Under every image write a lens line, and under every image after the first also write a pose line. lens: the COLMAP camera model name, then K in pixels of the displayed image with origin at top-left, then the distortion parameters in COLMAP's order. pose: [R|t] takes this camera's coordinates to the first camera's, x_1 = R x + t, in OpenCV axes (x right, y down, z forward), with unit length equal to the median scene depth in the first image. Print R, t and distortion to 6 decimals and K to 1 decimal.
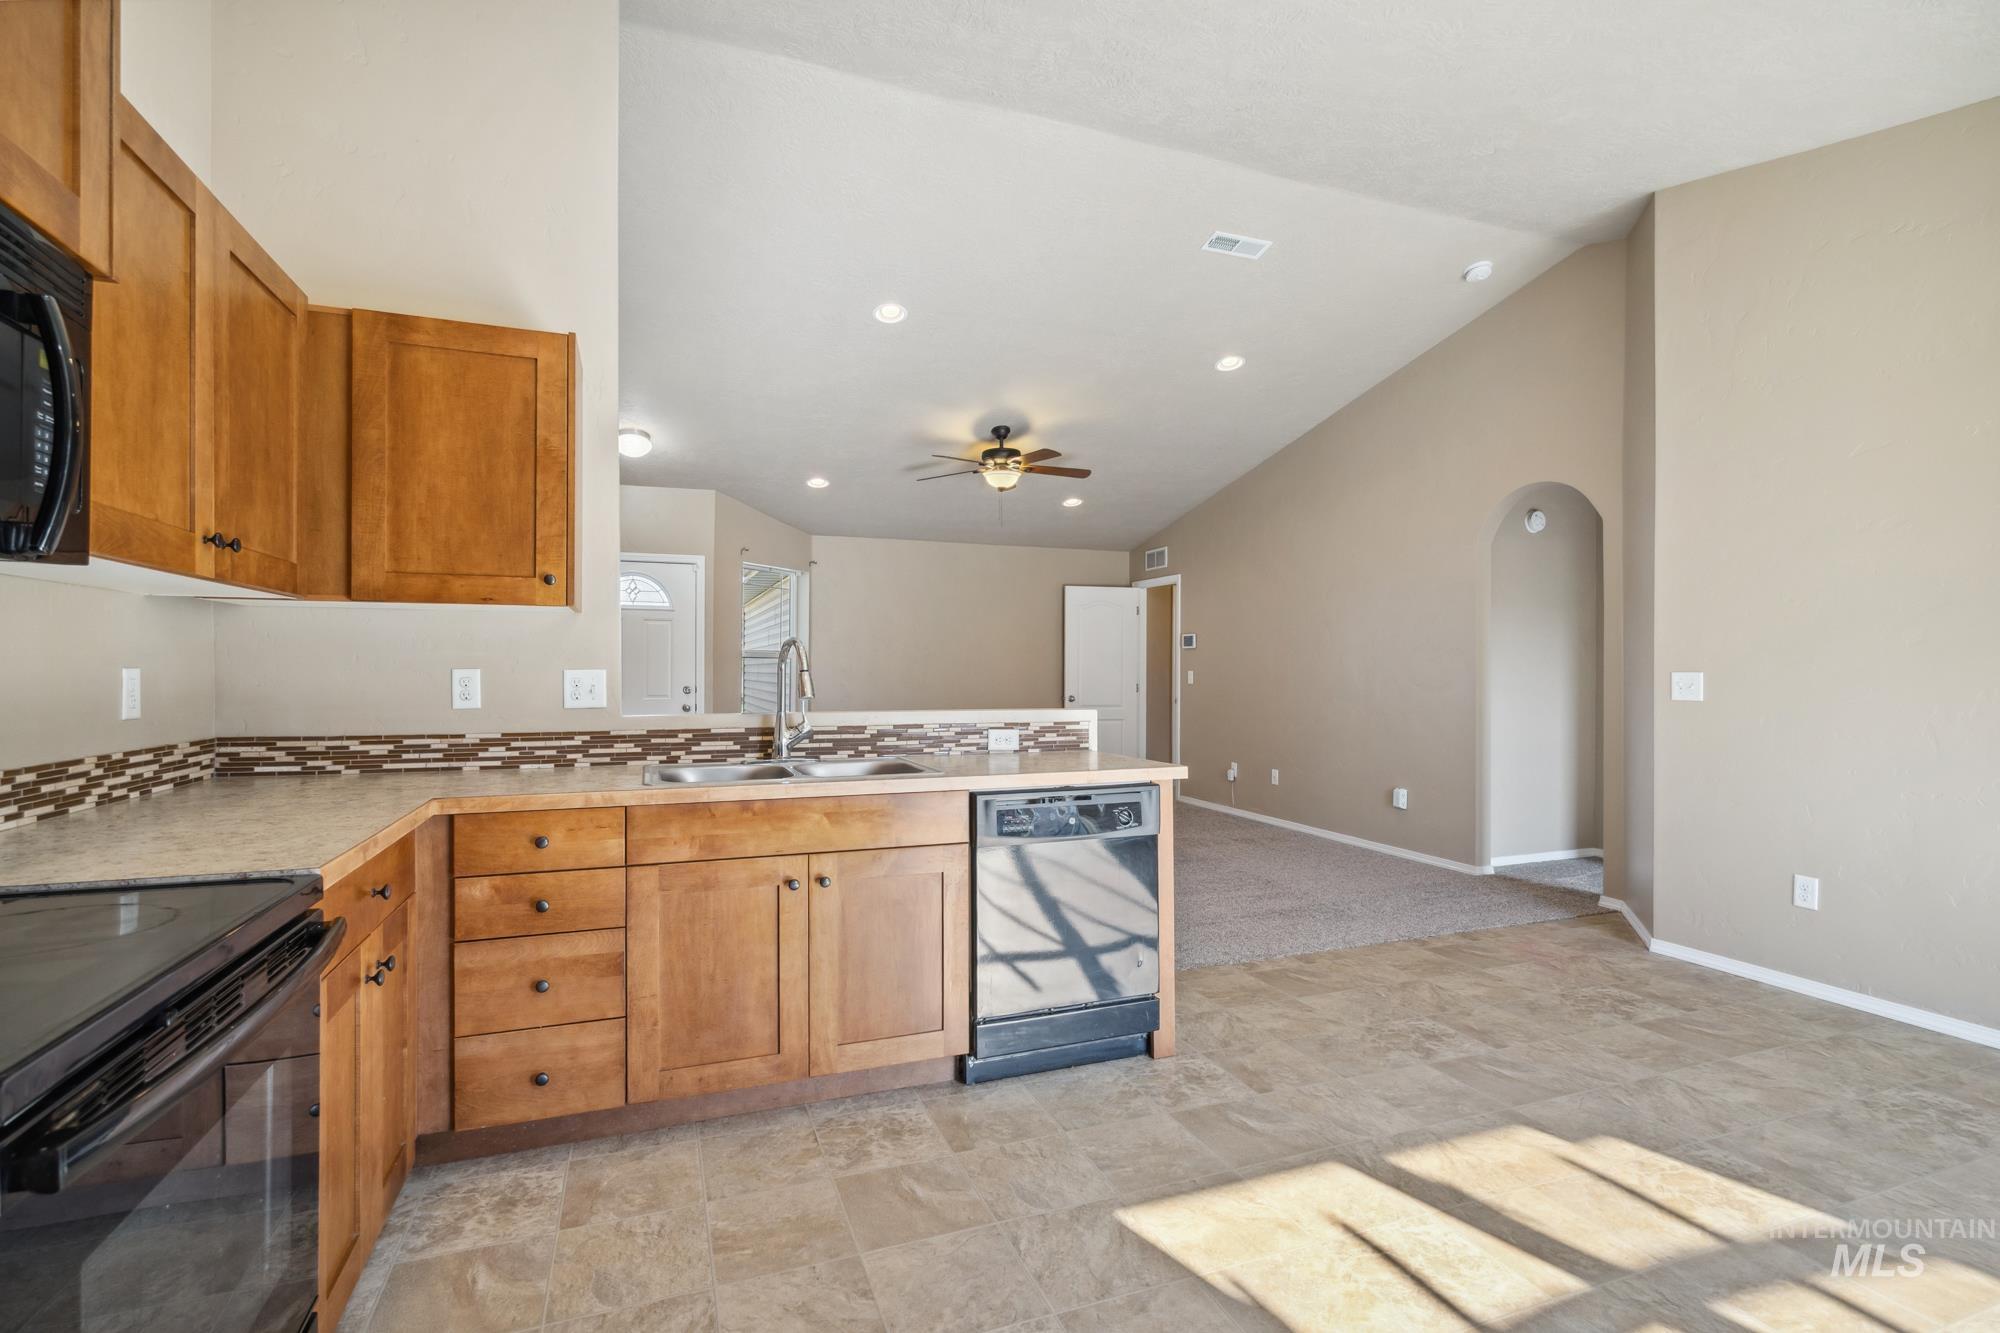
lens RADIAL K [[916.0, 0, 985.4], [0, 916.0, 672.9], [0, 0, 1]] dist [-0.001430, 0.000285]
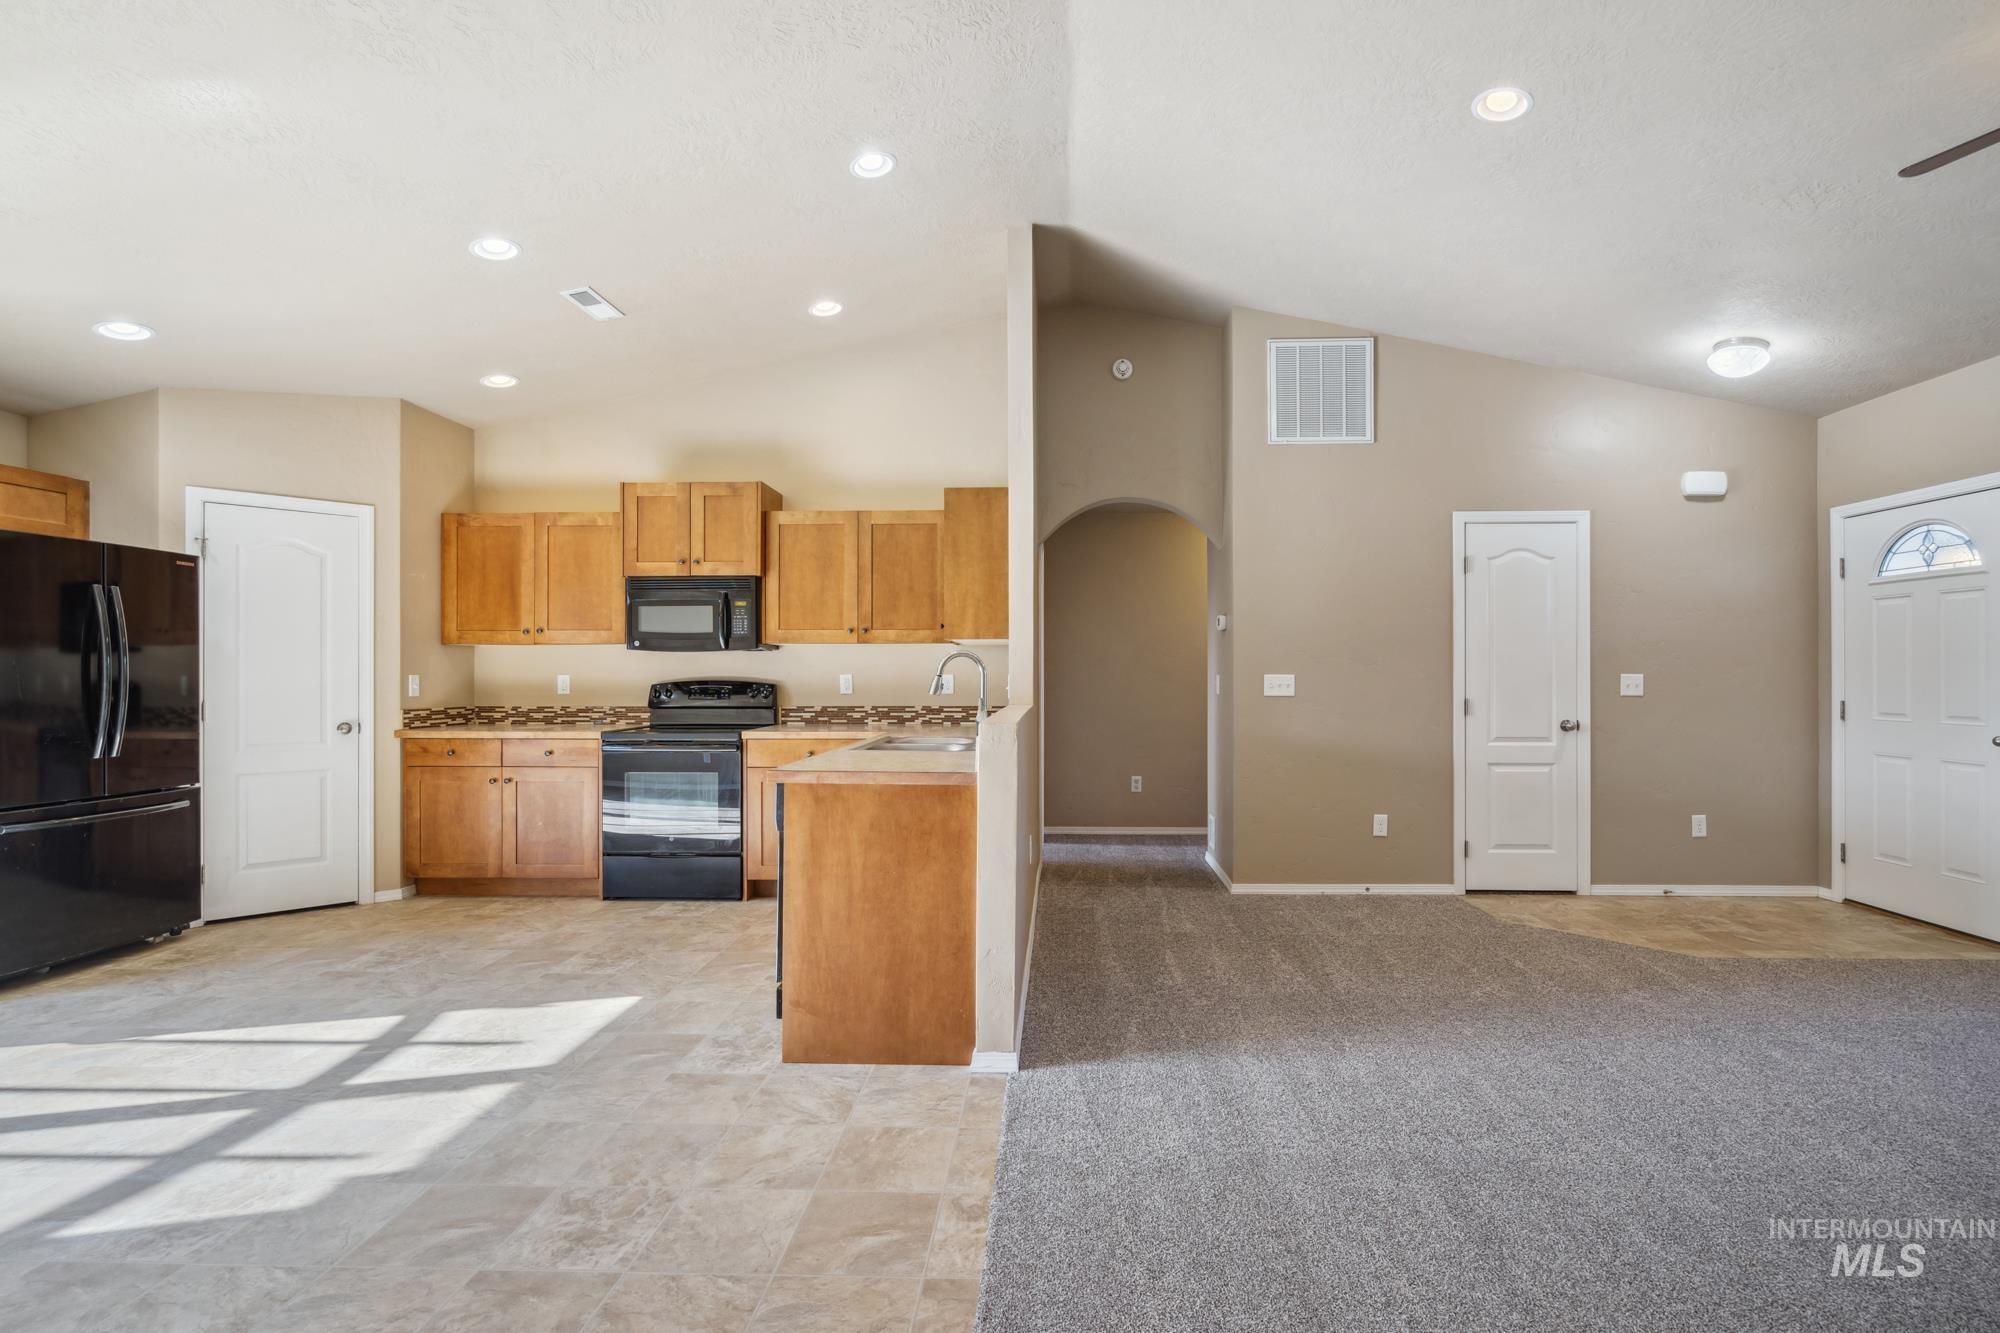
lens RADIAL K [[912.6, 0, 1033.9], [0, 912.6, 674.0], [0, 0, 1]] dist [-0.000764, 0.000240]
pose [[-0.369733, -0.002379, -0.929135, 1.141403], [-0.003315, 0.999994, -0.001241, -0.003202], [0.929132, 0.002621, -0.369738, 1.803354]]
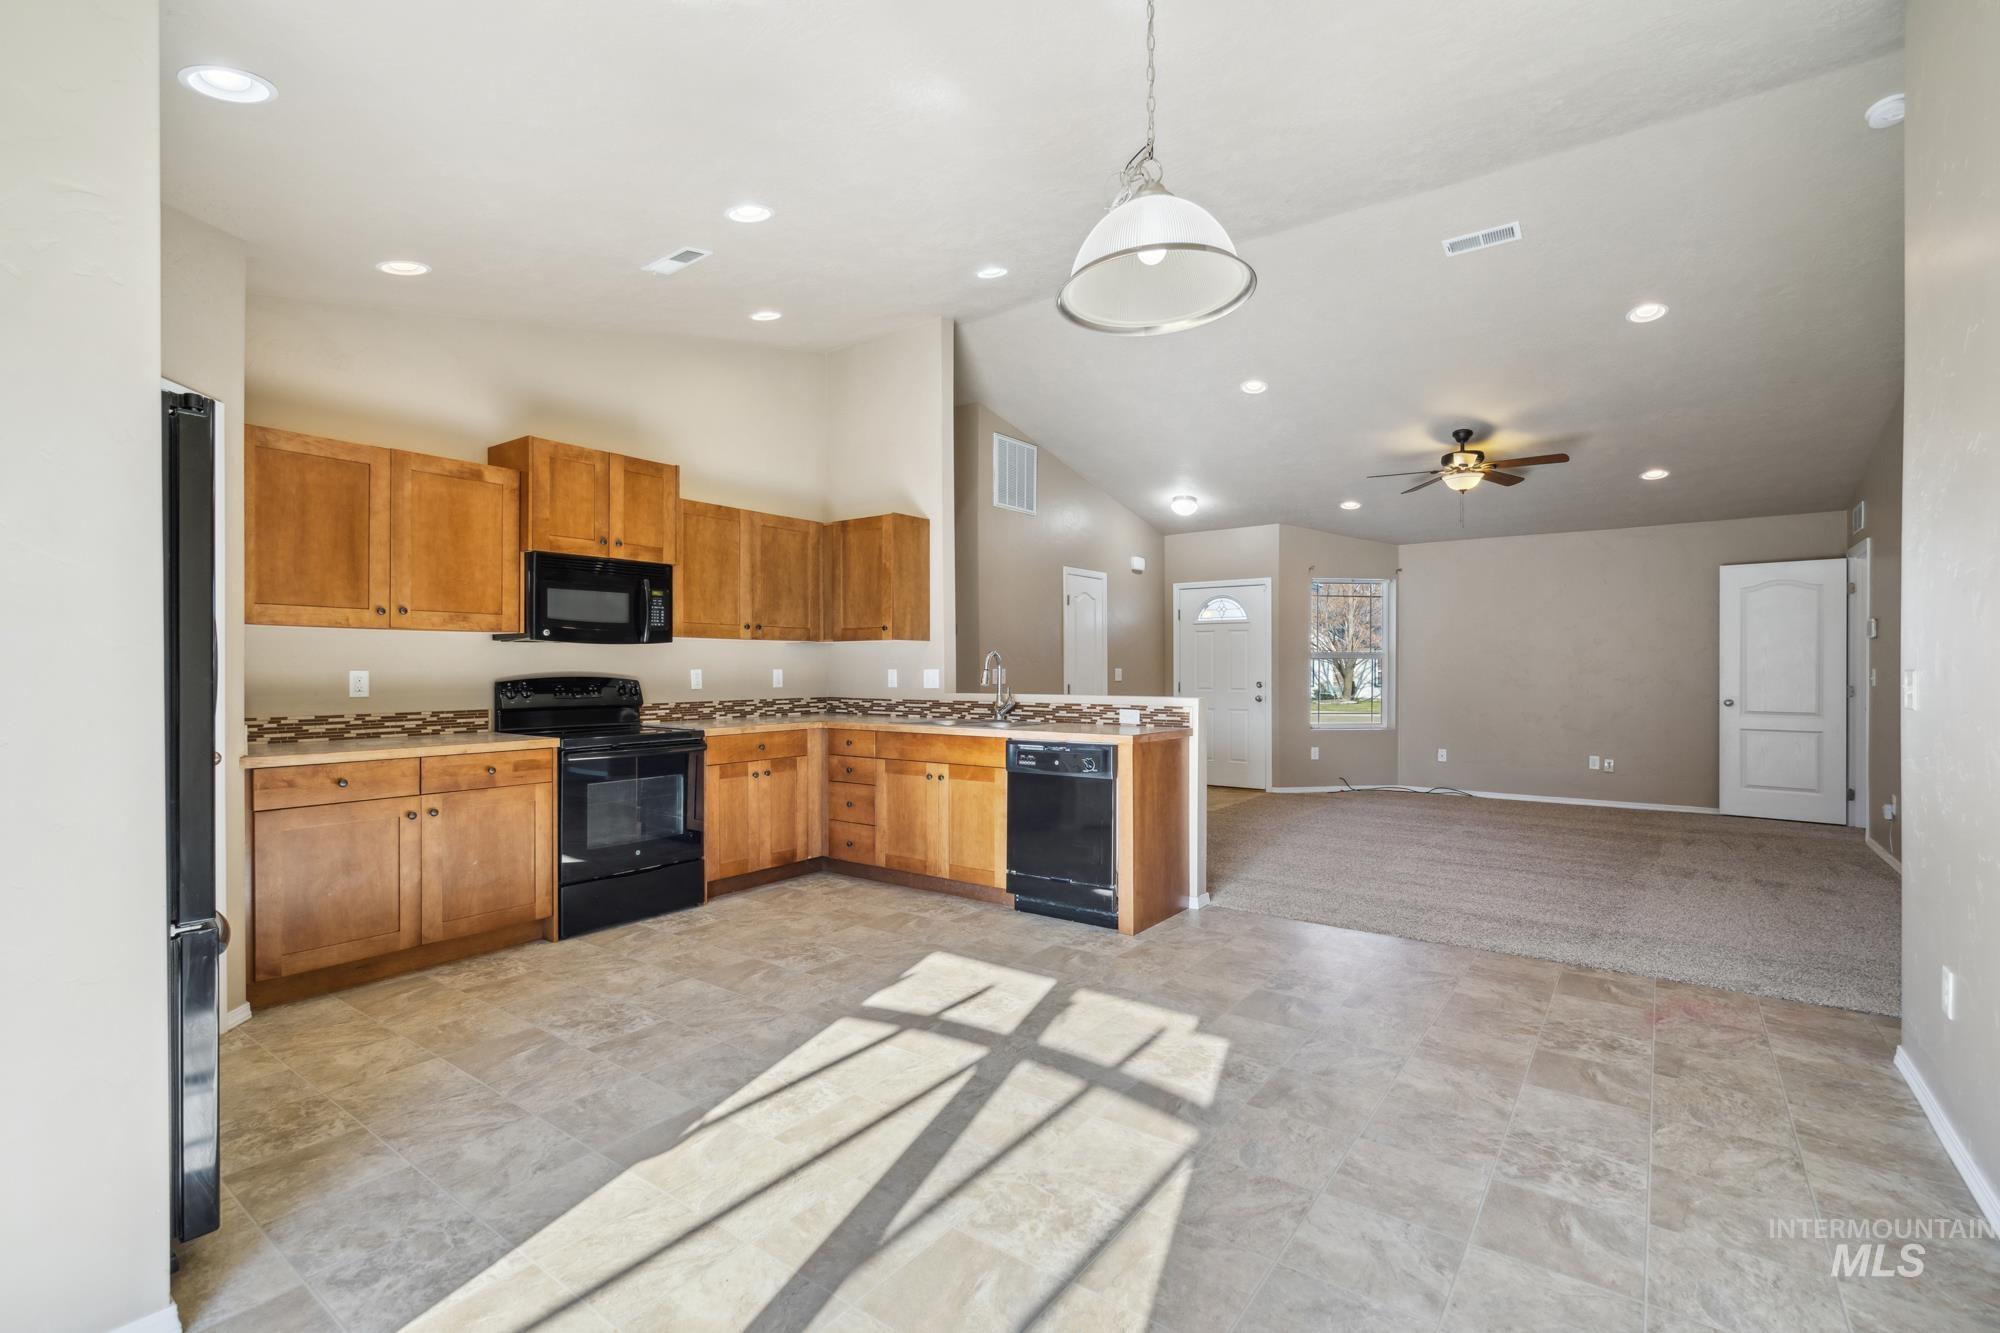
lens RADIAL K [[892.7, 0, 990.2], [0, 892.7, 668.7], [0, 0, 1]] dist [-0.000842, 0.000184]
pose [[0.542318, -0.002833, -0.840168, 1.412686], [-0.000170, 0.999994, -0.003481, 0.001904], [0.840173, 0.002030, 0.542314, 0.053216]]
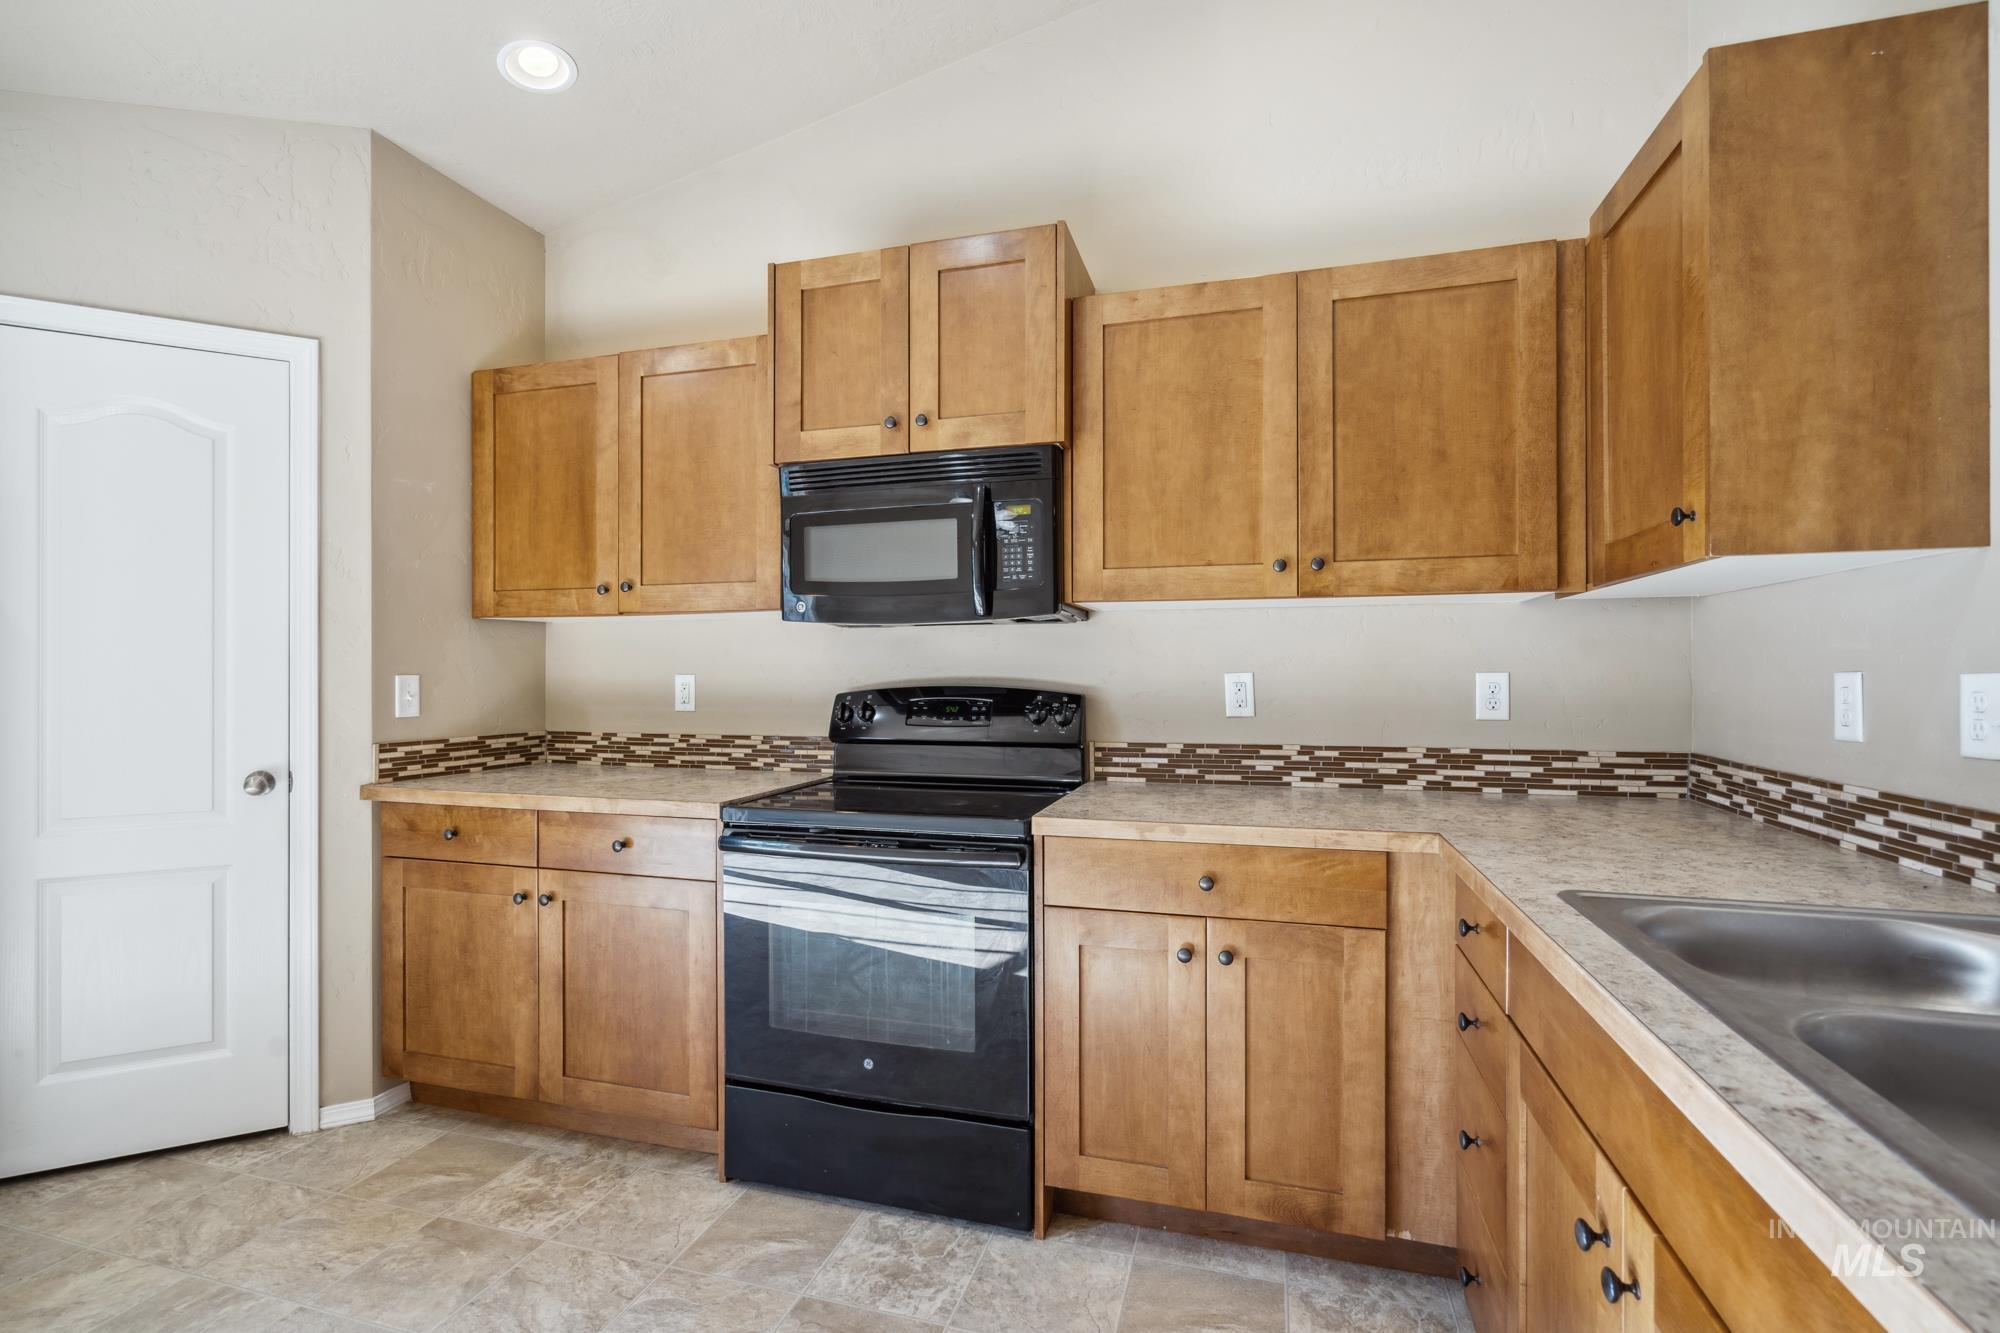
lens RADIAL K [[912.6, 0, 993.6], [0, 912.6, 672.0], [0, 0, 1]] dist [-0.003220, 0.000285]
pose [[-0.601455, -0.001914, -0.798905, 0.230101], [-0.001855, 0.999998, -0.000999, -0.003069], [0.798905, 0.000881, -0.601457, 0.970735]]
